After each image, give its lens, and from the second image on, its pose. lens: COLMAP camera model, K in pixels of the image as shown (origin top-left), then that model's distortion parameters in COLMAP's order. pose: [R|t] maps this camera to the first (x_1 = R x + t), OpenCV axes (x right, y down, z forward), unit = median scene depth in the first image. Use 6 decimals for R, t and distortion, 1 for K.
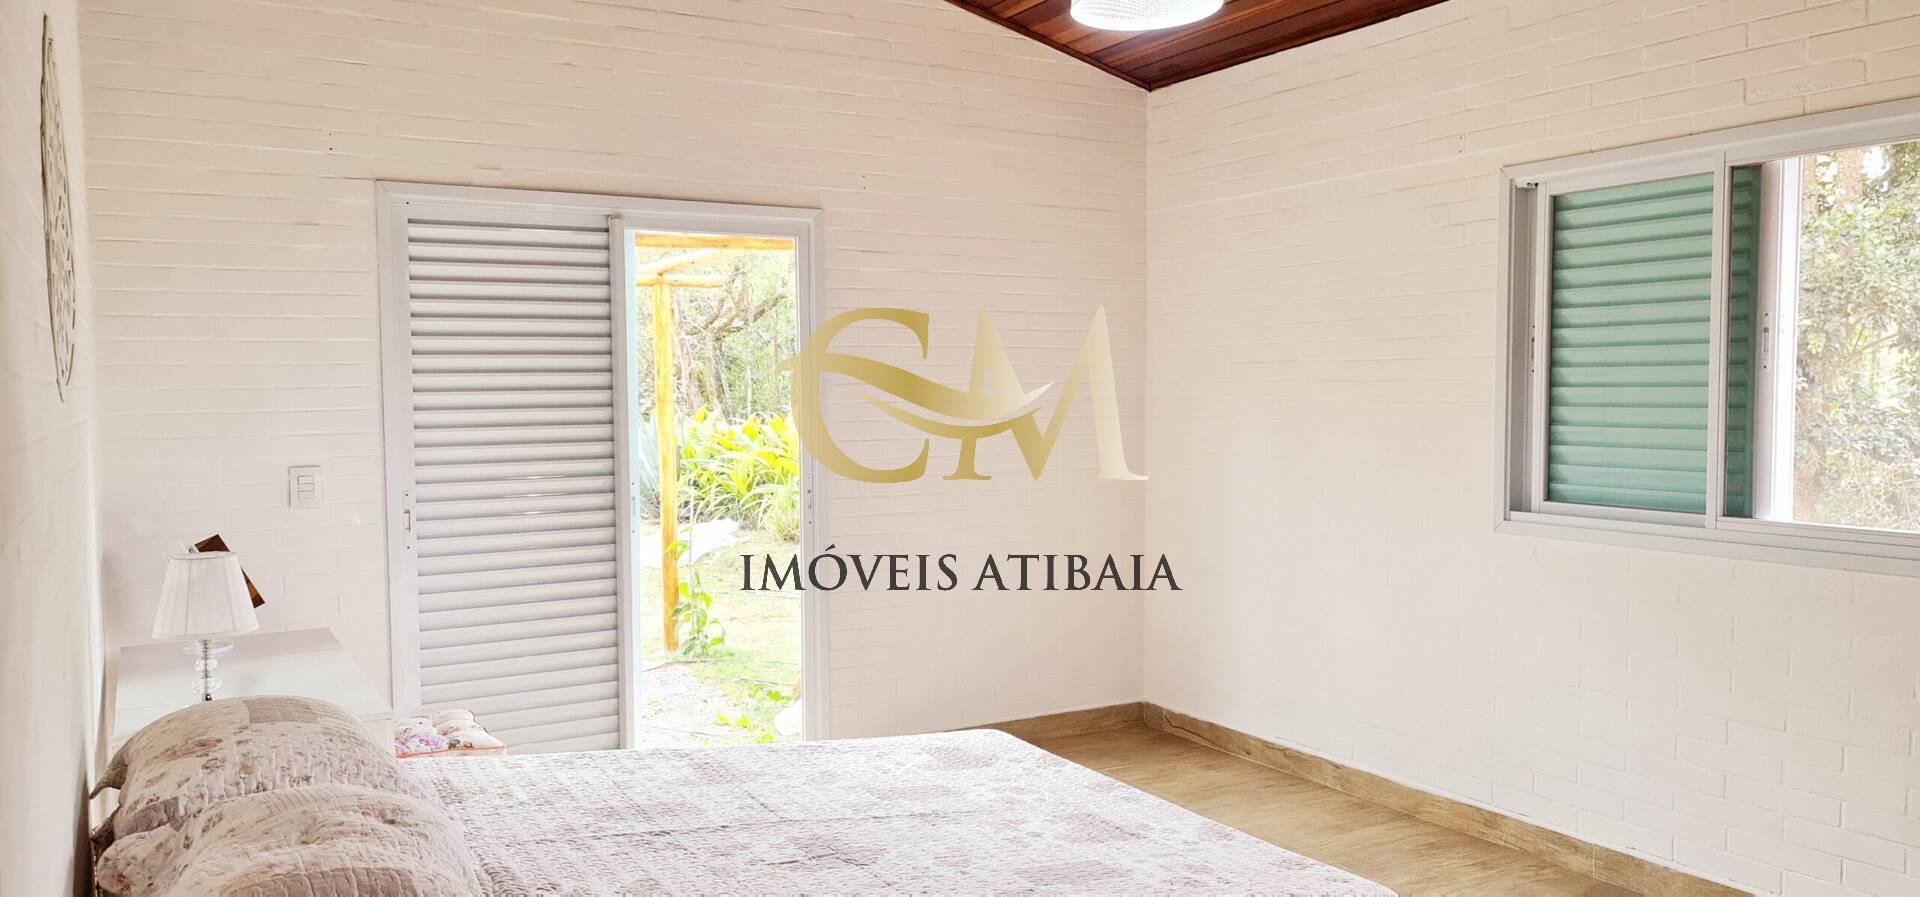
lens RADIAL K [[1419.2, 0, 967.1], [0, 1419.2, 441.4], [0, 0, 1]] dist [0.056164, -0.015639]
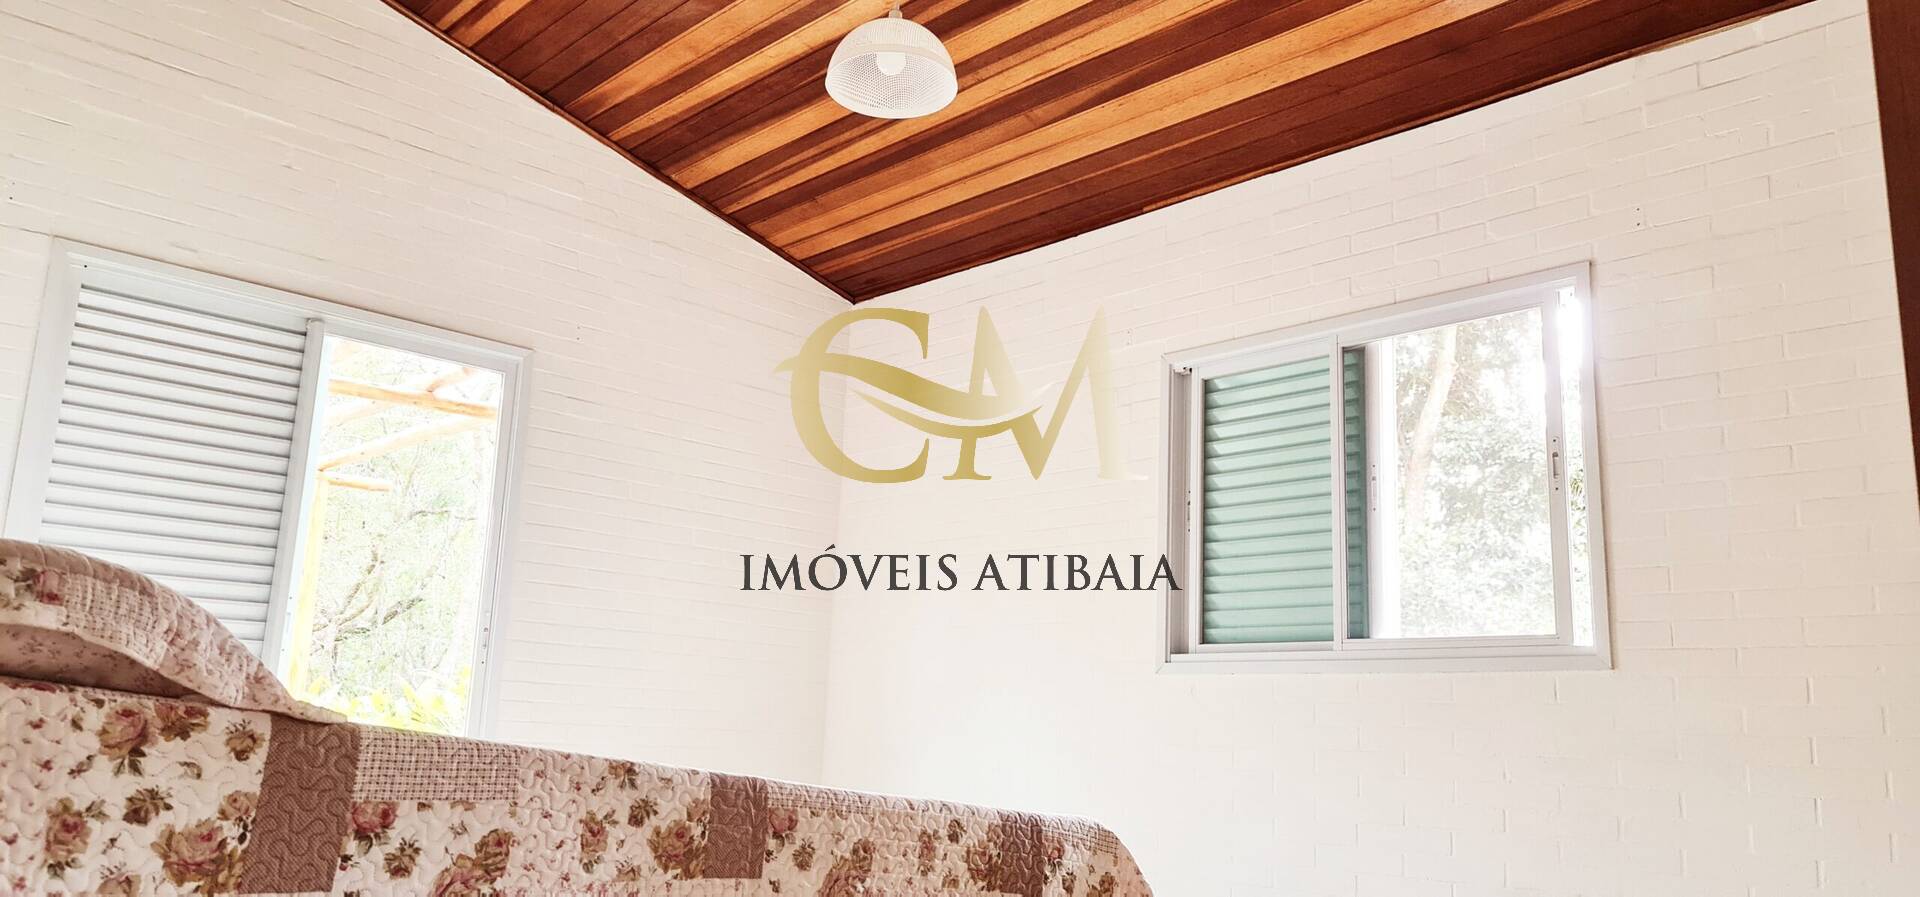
lens RADIAL K [[1419.2, 0, 978.7], [0, 1419.2, 455.3], [0, 0, 1]] dist [0.056164, -0.015639]
pose [[0.967260, 0.090898, 0.236951, -0.034800], [-0.030910, 0.968902, -0.245507, 0.174983], [-0.251898, 0.230145, 0.939990, -0.021374]]
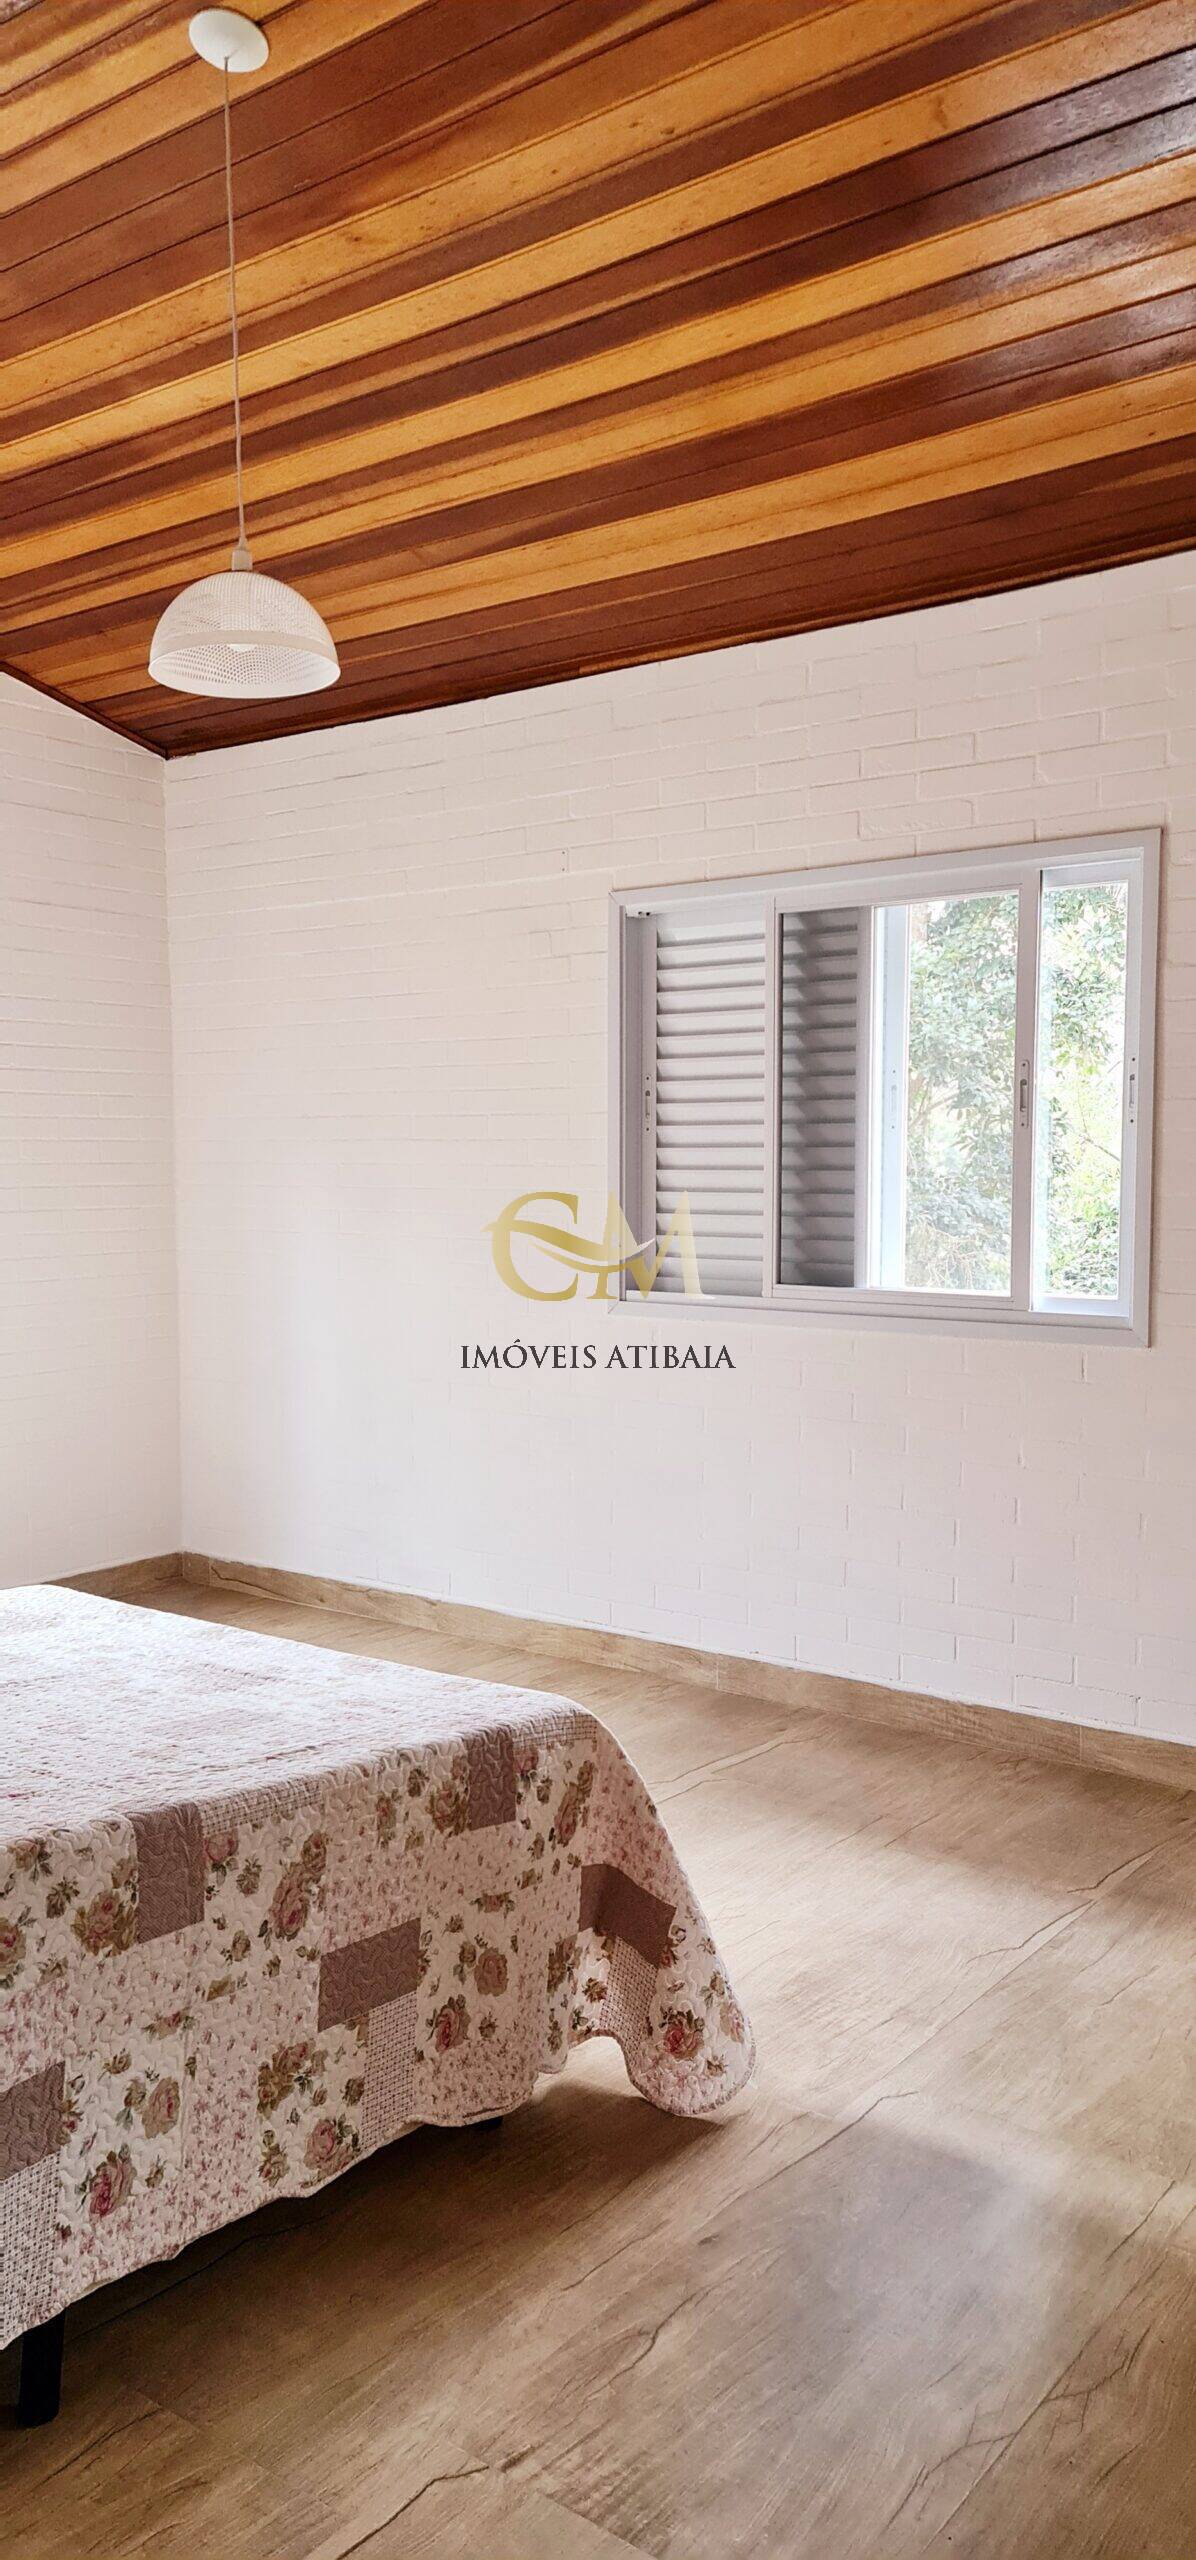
lens RADIAL K [[1892.2, 0, 608.3], [0, 1892.2, 1308.0], [0, 0, 1]] dist [0.056164, -0.015639]
pose [[0.923112, -0.033259, 0.383090, -0.074039], [0.016267, 0.998738, 0.047510, 0.005061], [-0.384187, -0.037625, 0.922488, -0.062145]]
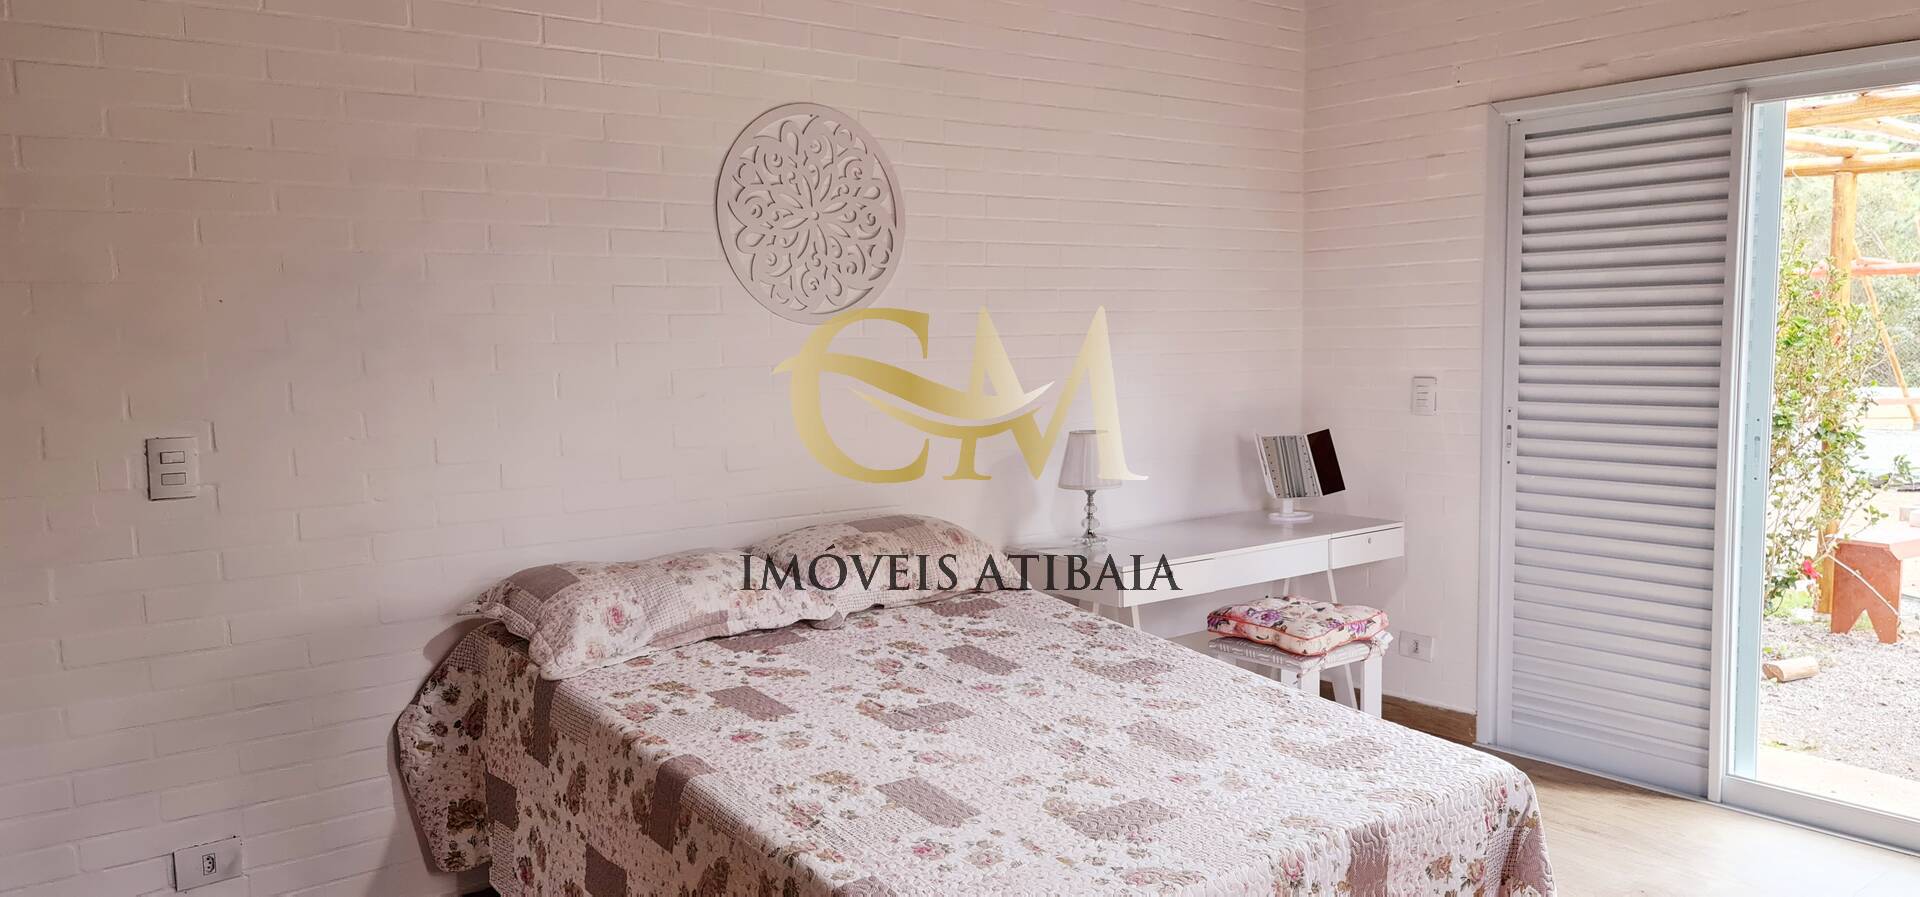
lens RADIAL K [[1419.2, 0, 975.4], [0, 1419.2, 460.6], [0, 0, 1]] dist [0.056164, -0.015639]
pose [[0.130801, 0.105558, -0.985773, 0.583396], [-0.024473, 0.994356, 0.103230, -0.023739], [0.991107, 0.010622, 0.132646, 0.500544]]
